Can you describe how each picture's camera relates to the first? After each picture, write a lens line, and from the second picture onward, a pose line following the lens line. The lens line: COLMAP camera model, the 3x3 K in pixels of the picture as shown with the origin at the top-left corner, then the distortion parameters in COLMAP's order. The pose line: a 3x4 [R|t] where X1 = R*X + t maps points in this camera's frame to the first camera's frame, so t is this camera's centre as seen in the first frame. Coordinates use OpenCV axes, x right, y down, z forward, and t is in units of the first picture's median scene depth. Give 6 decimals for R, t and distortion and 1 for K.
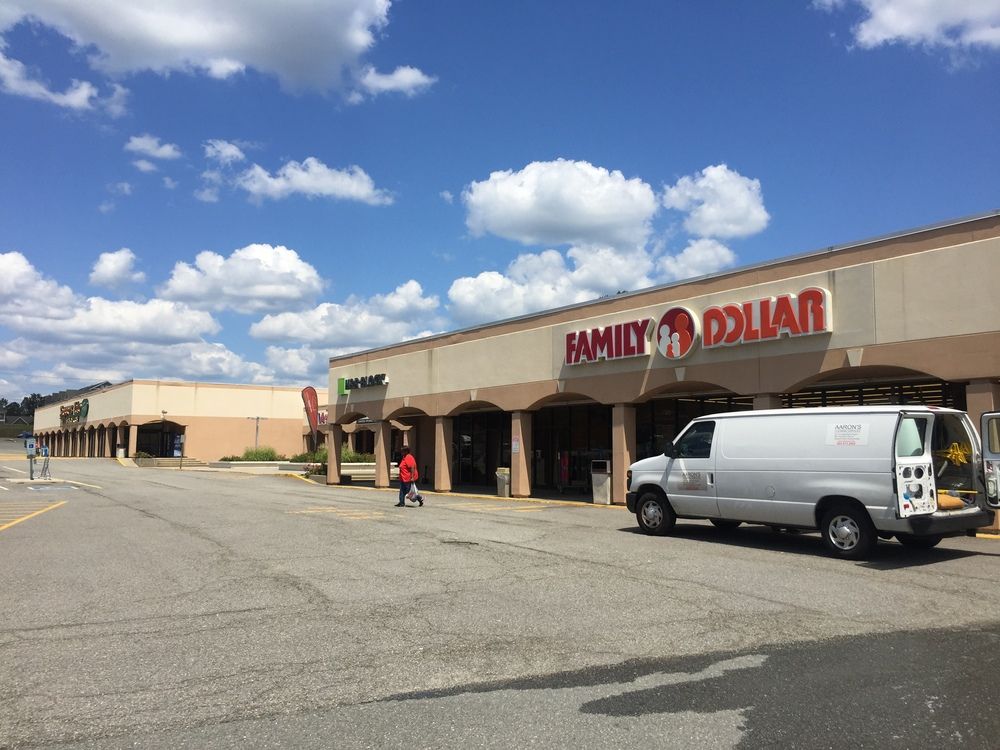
lens RADIAL K [[861.7, 0, 502.3], [0, 861.7, 375.1], [0, 0, 1]] dist [0.082291, 0.002360]
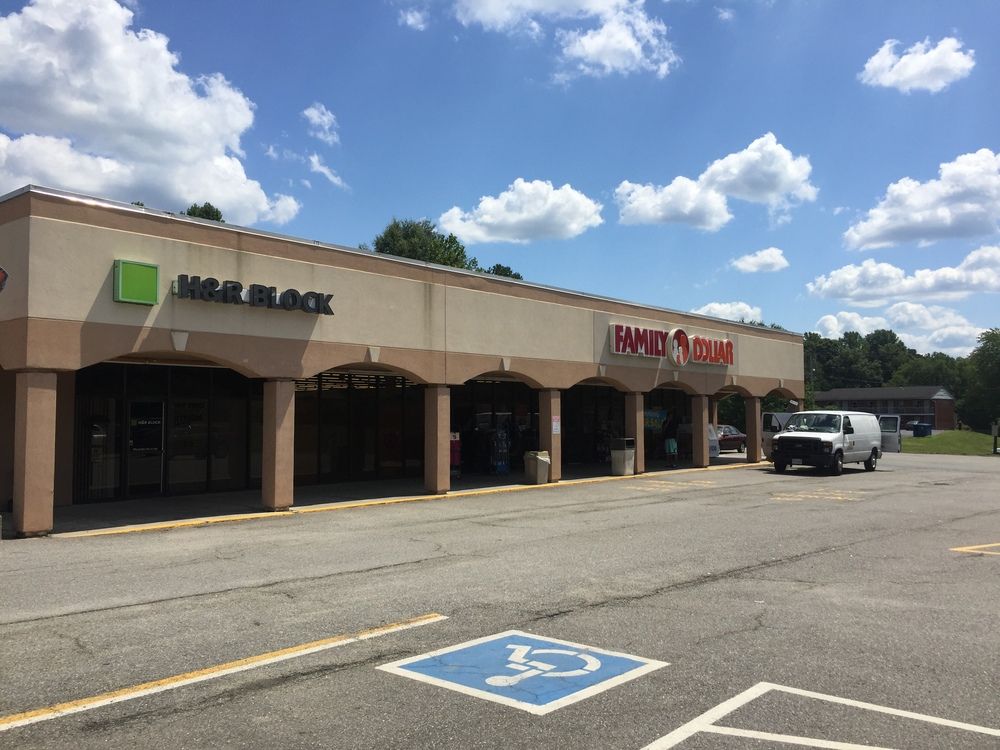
lens RADIAL K [[861.7, 0, 504.4], [0, 861.7, 375.2], [0, 0, 1]] dist [0.082291, 0.002360]
pose [[-0.263225, 0.070910, 0.962125, -0.981837], [-0.063320, 0.993875, -0.090573, 0.130076], [-0.962654, -0.084762, -0.257123, 1.481229]]
